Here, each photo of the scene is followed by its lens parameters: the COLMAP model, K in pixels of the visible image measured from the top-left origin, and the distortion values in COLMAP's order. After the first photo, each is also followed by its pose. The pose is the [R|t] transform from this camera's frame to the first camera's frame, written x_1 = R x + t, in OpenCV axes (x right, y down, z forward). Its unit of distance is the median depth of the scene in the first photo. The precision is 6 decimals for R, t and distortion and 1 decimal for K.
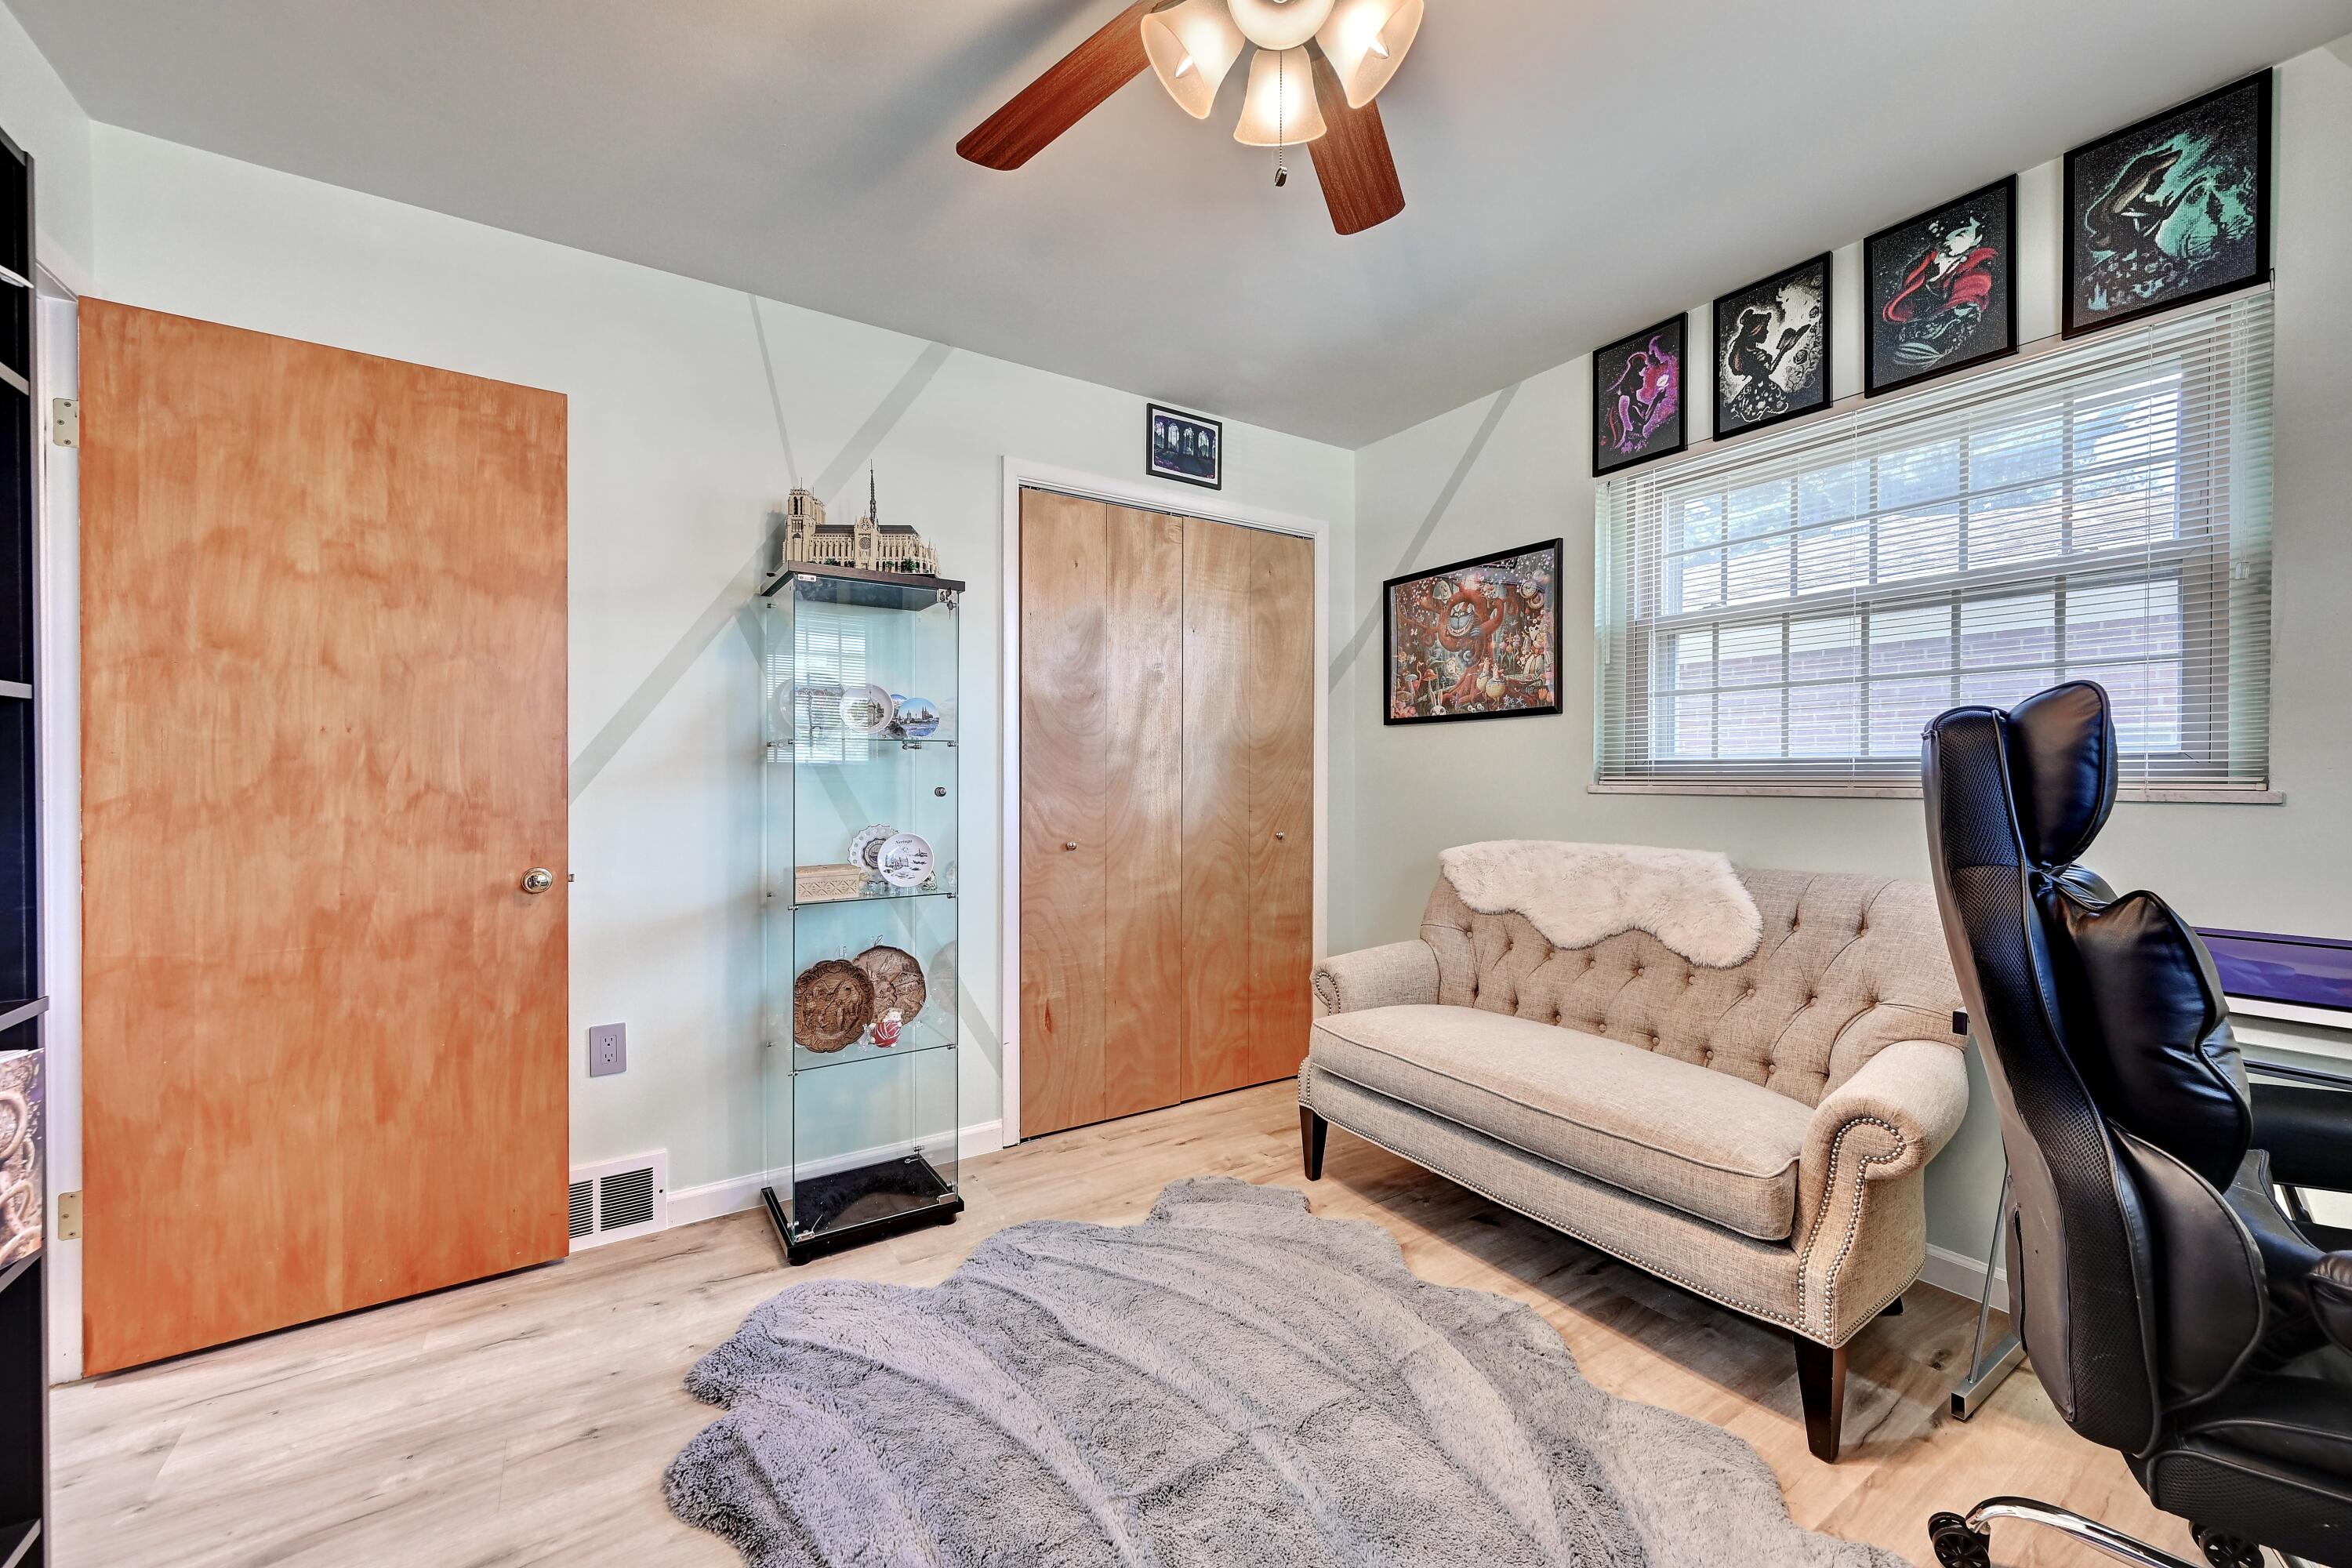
lens RADIAL K [[918.6, 0, 1176.0], [0, 918.6, 784.0], [0, 0, 1]] dist [-0.002307, 0.000135]
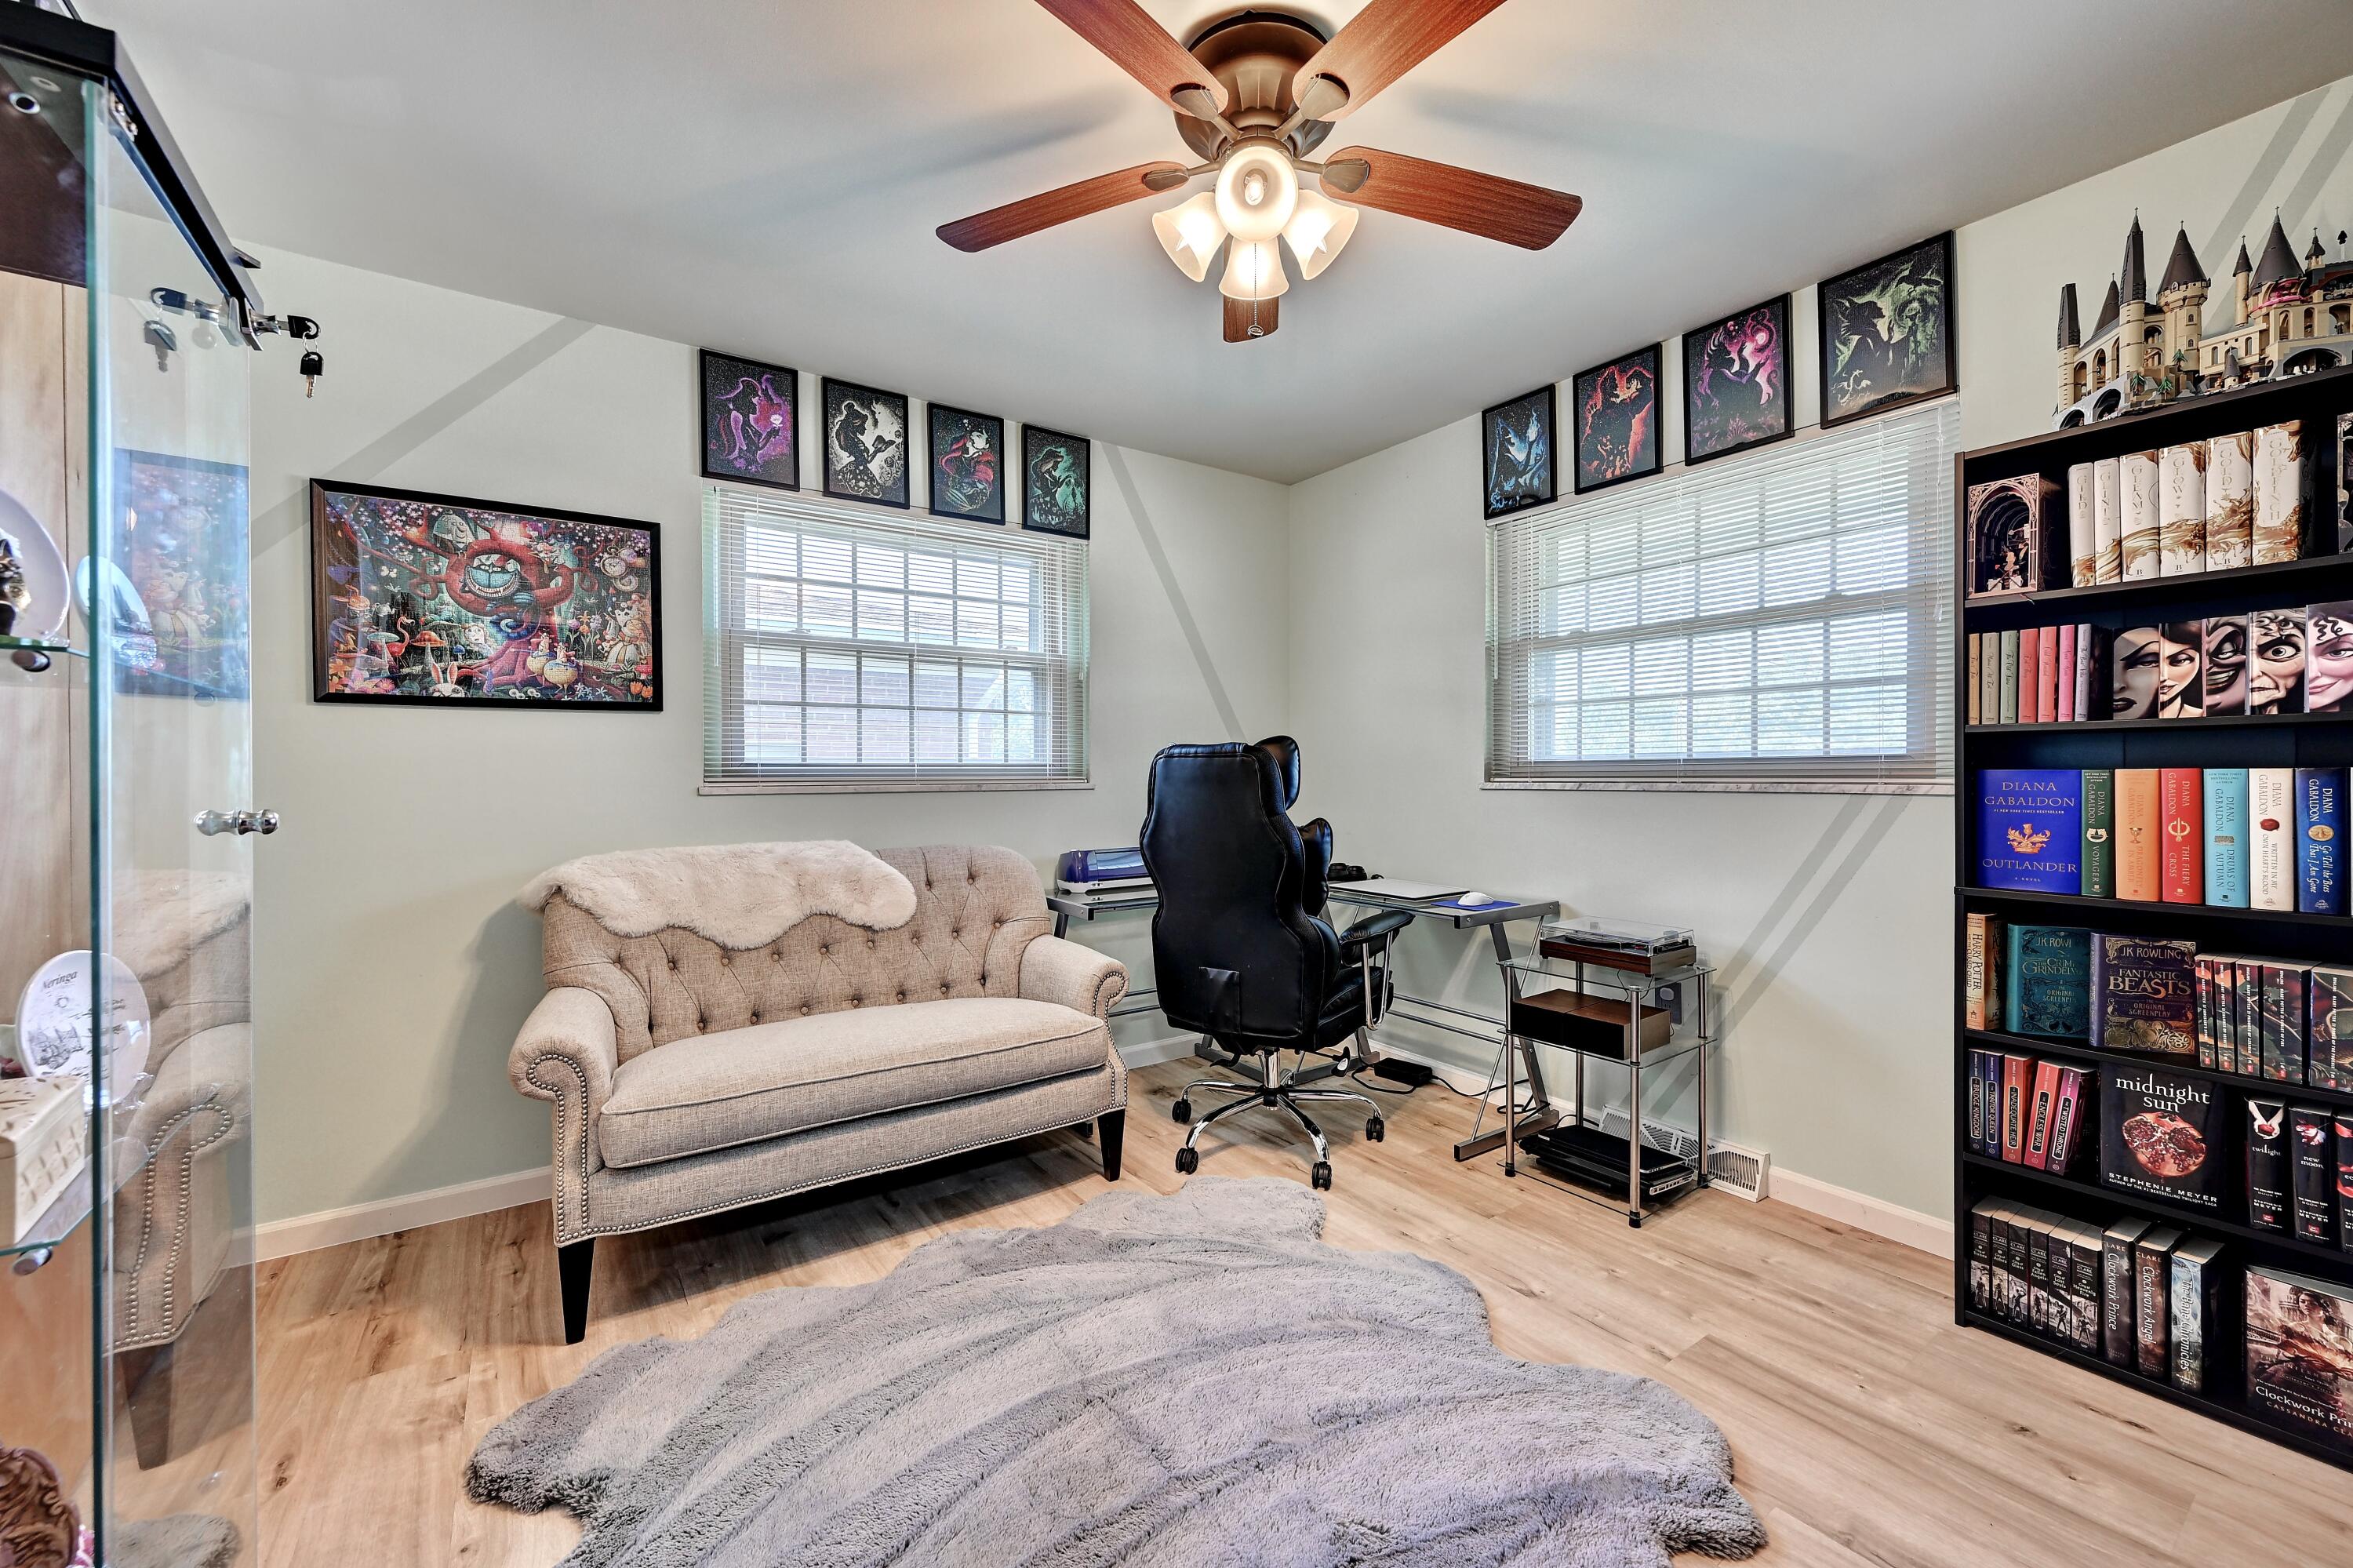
lens RADIAL K [[919.0, 0, 1176.5], [0, 919.0, 784.0], [0, 0, 1]] dist [-0.002307, 0.000135]
pose [[-0.034146, -0.008537, 0.999380, -0.568436], [0.015283, 0.999842, 0.009063, -0.003276], [-0.999300, 0.015583, -0.034010, 0.539176]]
